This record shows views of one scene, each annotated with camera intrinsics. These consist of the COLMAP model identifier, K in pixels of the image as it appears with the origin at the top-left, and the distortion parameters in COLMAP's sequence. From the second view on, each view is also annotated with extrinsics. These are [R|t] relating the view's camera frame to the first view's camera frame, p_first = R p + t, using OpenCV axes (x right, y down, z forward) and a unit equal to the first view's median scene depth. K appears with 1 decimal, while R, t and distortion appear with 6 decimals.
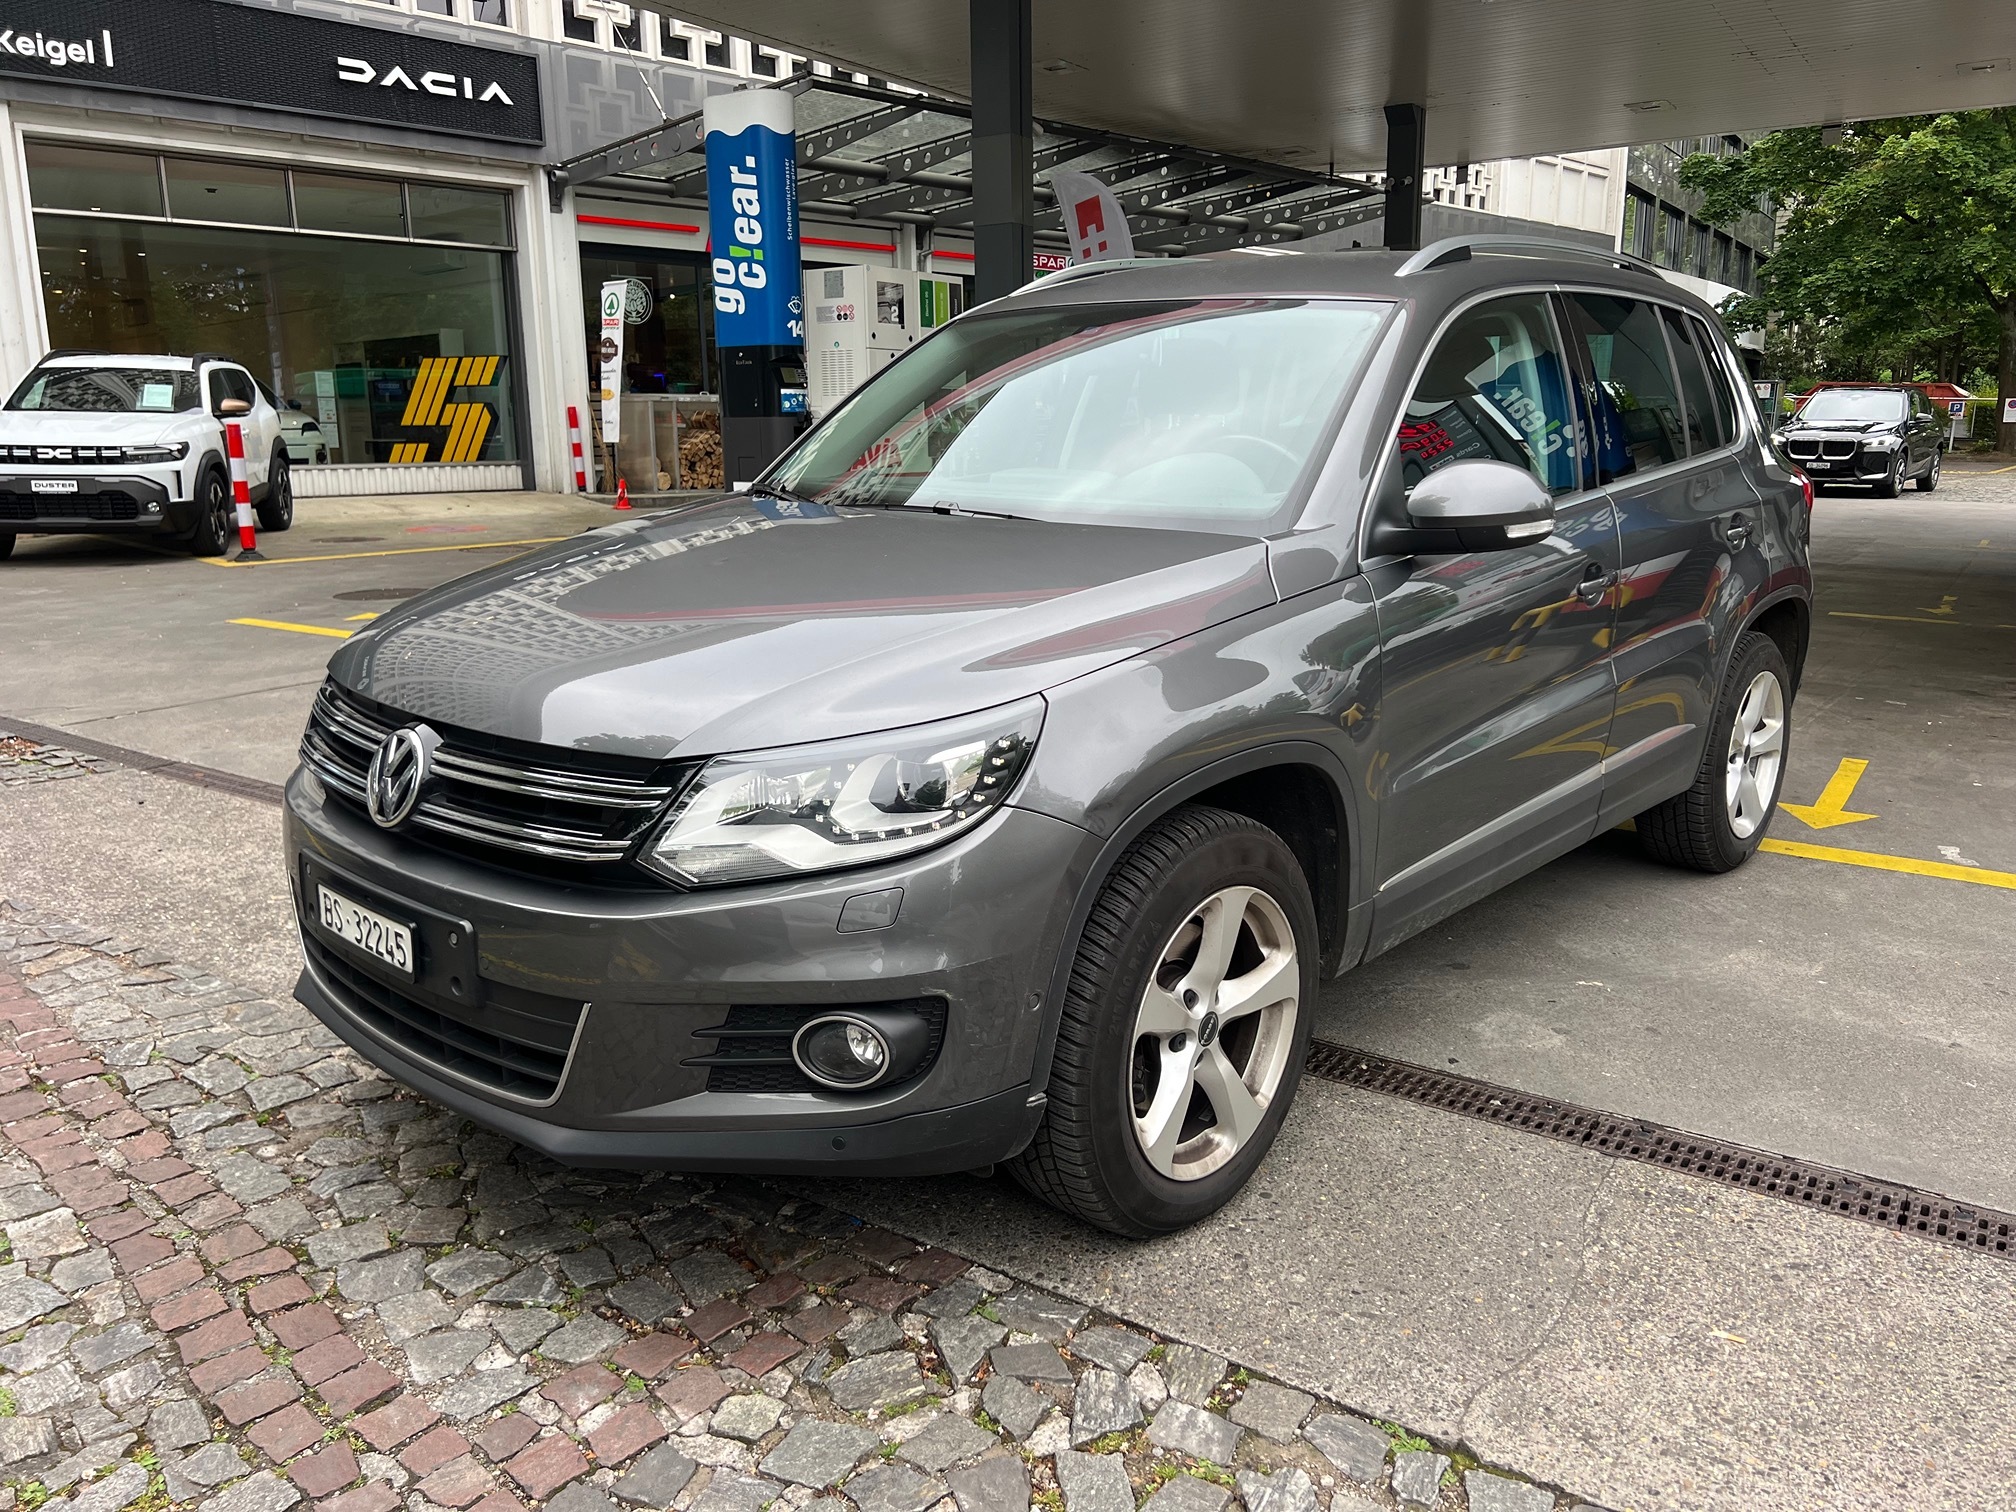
lens RADIAL K [[1547.1, 0, 1008.0], [0, 1547.1, 756.0], [0, 0, 1]] dist [0.049430, -0.062481]
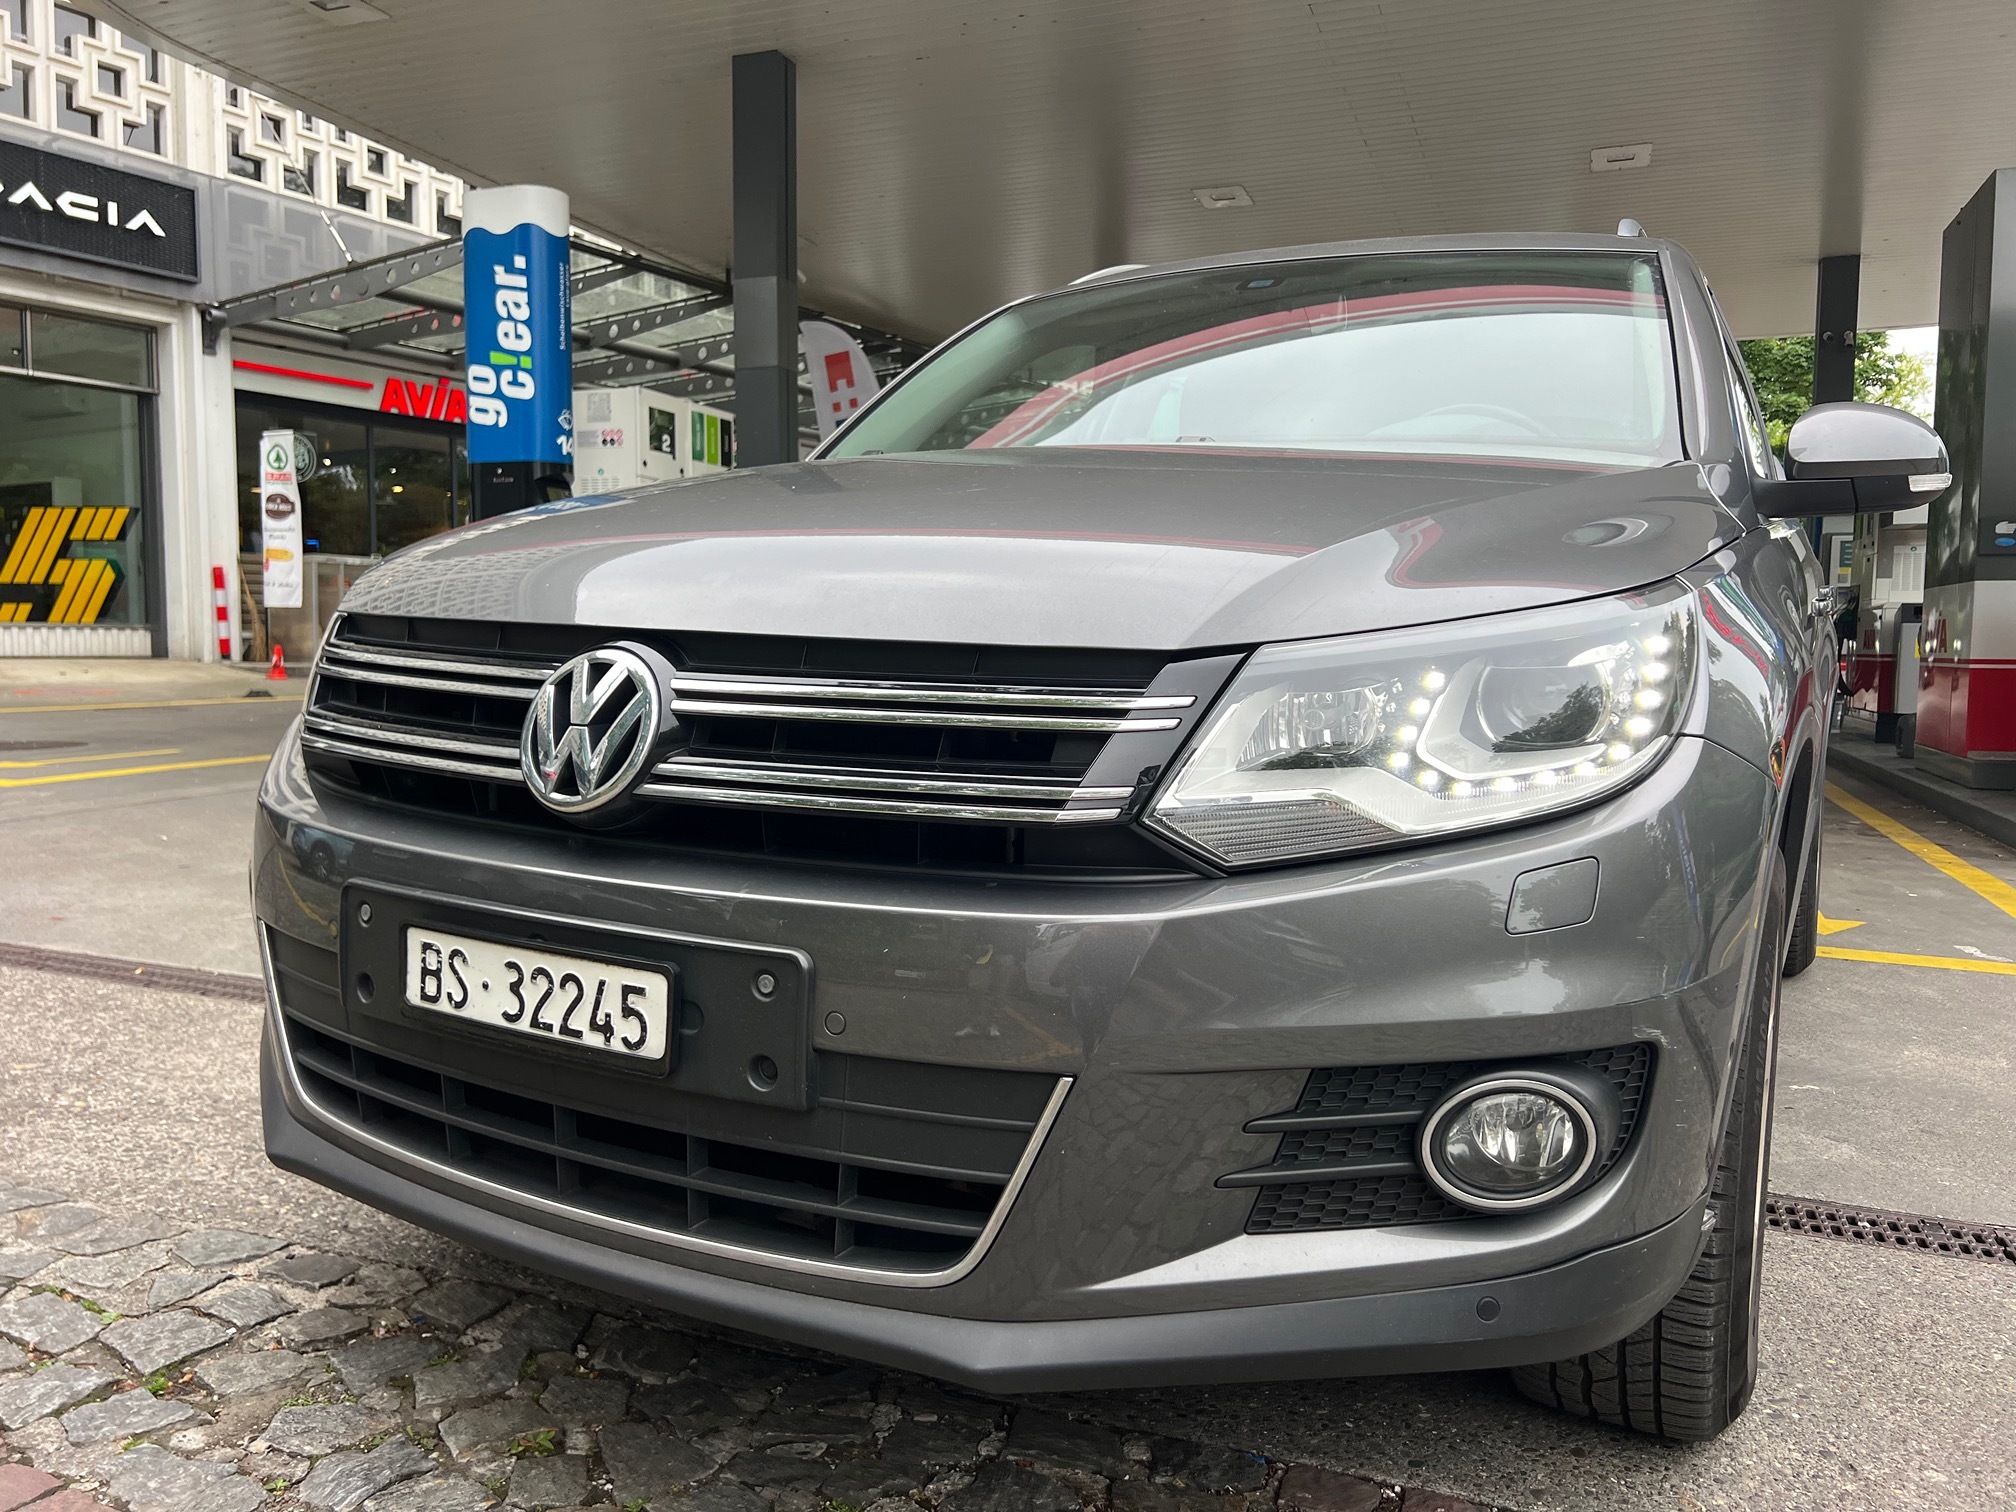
lens RADIAL K [[1547.1, 0, 1008.0], [0, 1547.1, 756.0], [0, 0, 1]] dist [0.049430, -0.062481]
pose [[0.972416, 0.003602, 0.233224, -0.098333], [0.028188, 0.990738, -0.132831, 0.027526], [-0.231542, 0.135741, 0.963308, 0.106065]]
